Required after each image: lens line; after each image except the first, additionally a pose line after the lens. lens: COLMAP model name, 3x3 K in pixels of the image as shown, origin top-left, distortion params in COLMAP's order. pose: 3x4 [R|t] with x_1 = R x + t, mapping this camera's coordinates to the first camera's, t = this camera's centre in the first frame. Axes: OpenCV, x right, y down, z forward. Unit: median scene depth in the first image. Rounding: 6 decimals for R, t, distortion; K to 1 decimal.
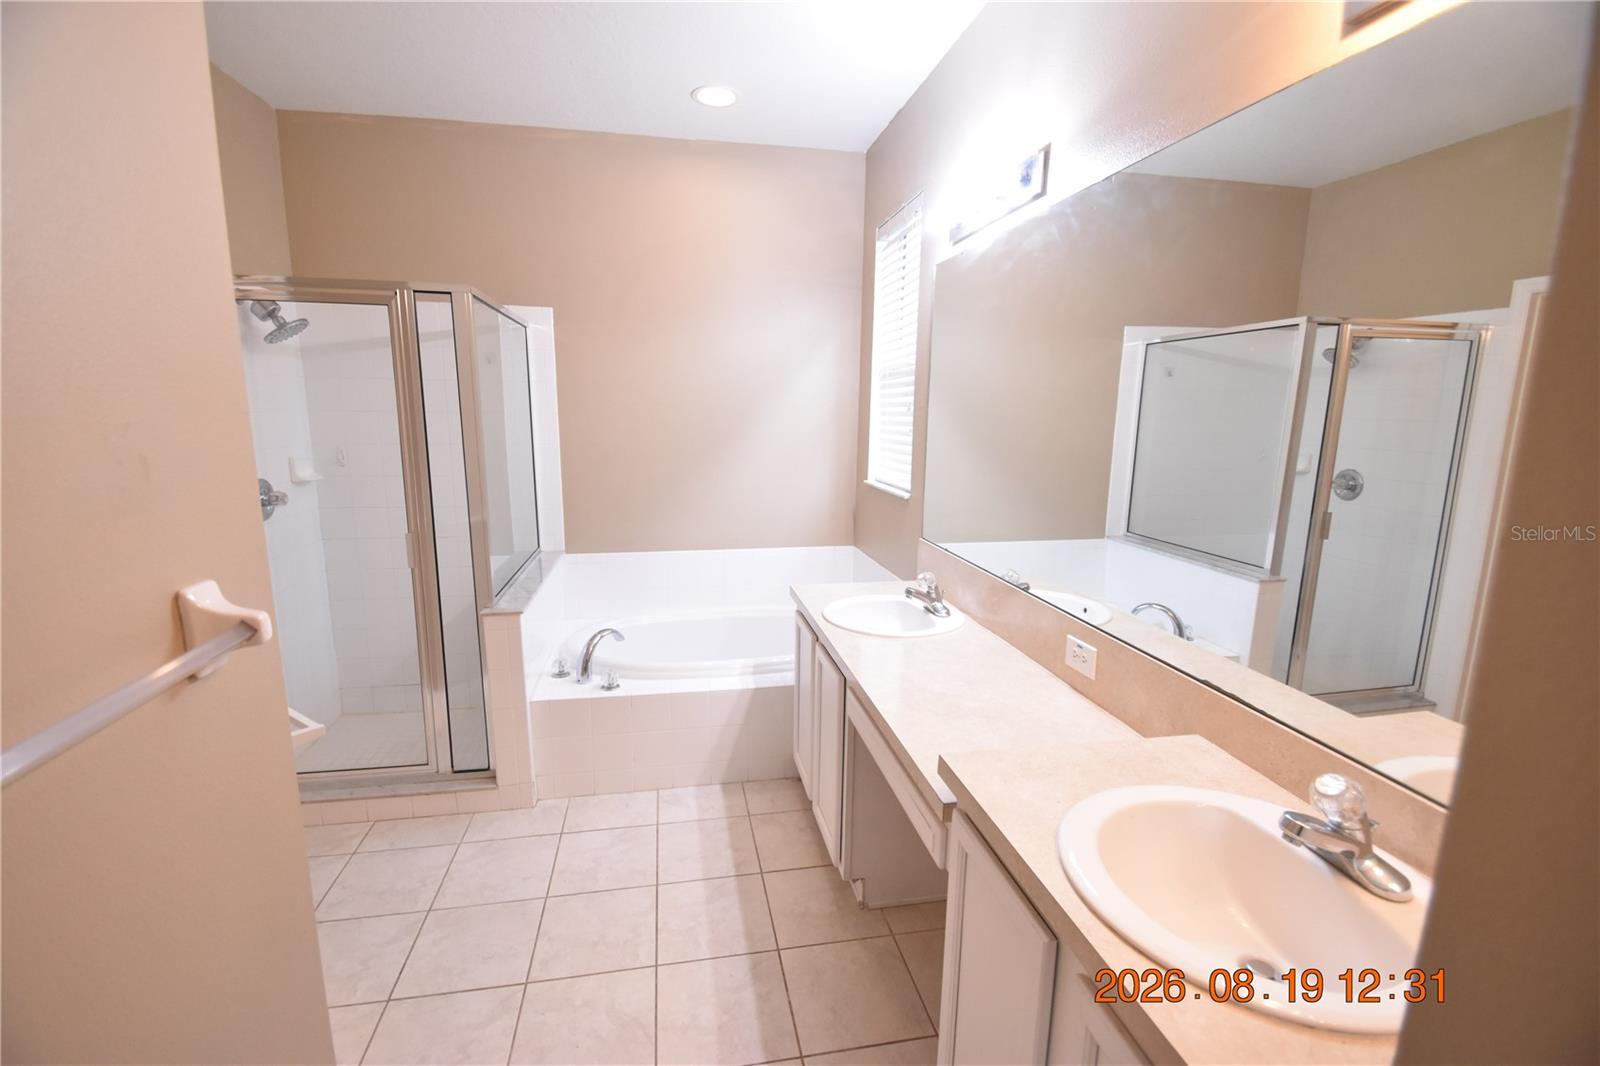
lens RADIAL K [[696.3, 0, 791.8], [0, 696.3, 538.7], [0, 0, 1]] dist [0.010444, -0.014902]
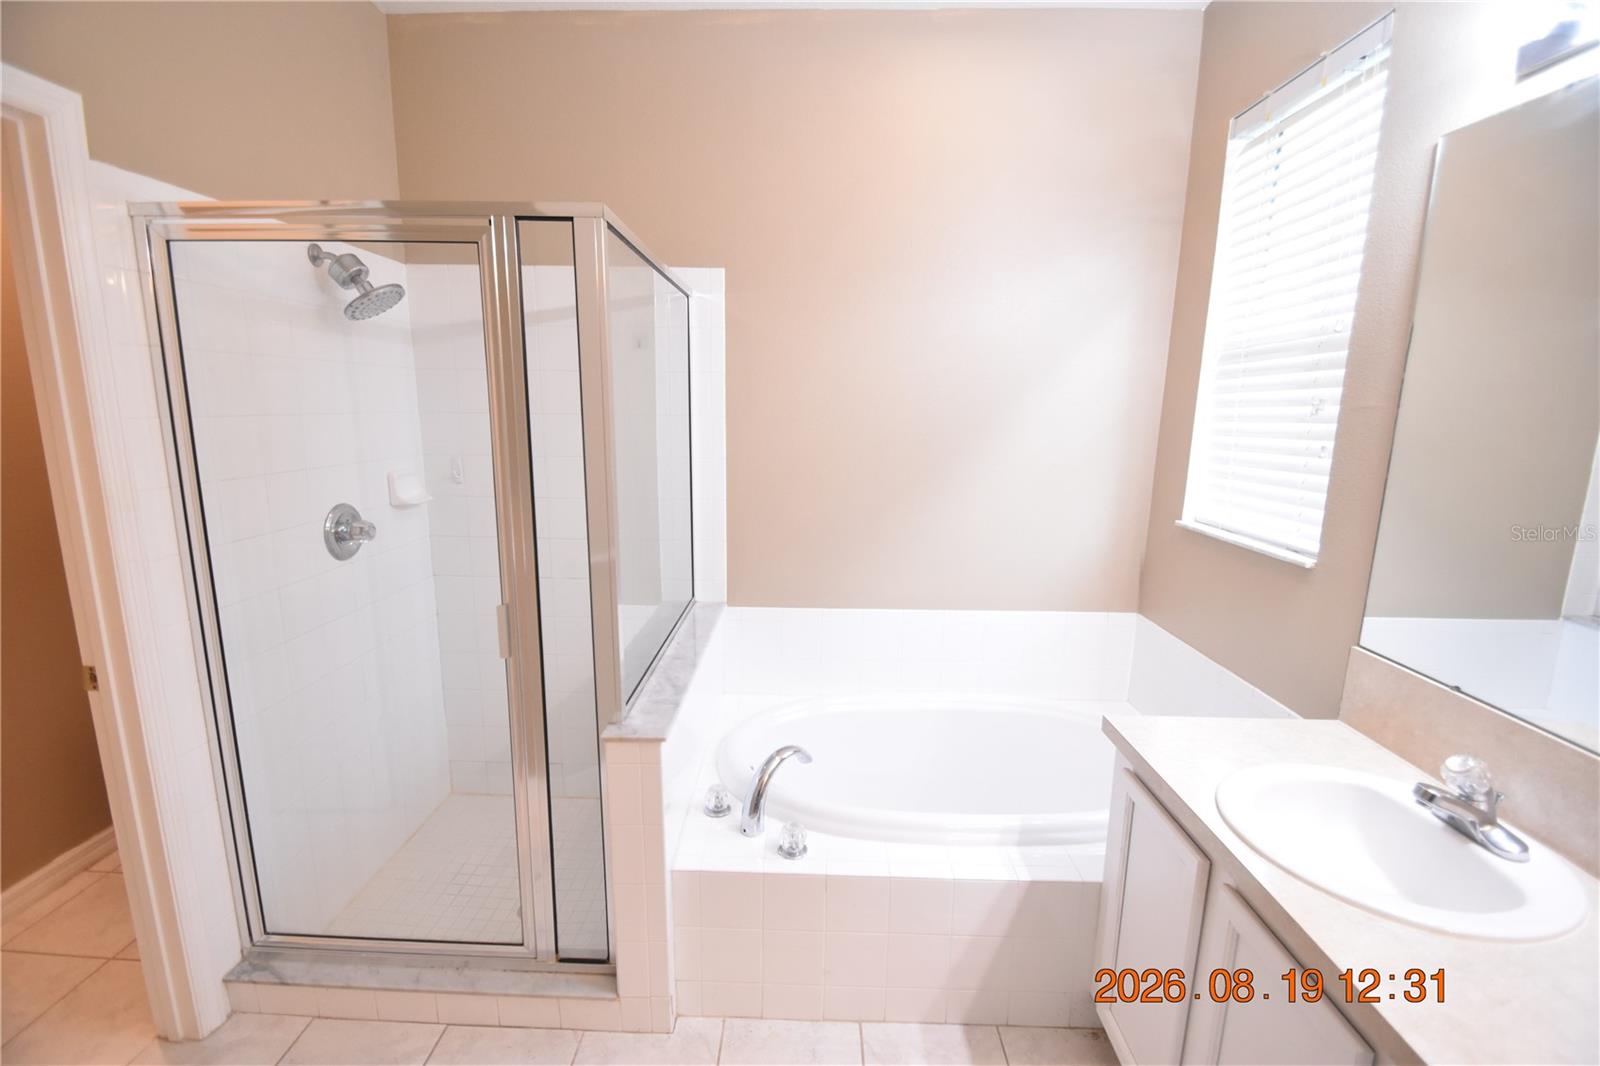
lens RADIAL K [[696.3, 0, 791.8], [0, 696.3, 538.7], [0, 0, 1]] dist [0.010444, -0.014902]
pose [[0.977438, 0.038765, -0.207635, -0.138398], [-0.039029, 0.999234, 0.002824, -0.069939], [0.207585, 0.005344, 0.978202, 0.374427]]
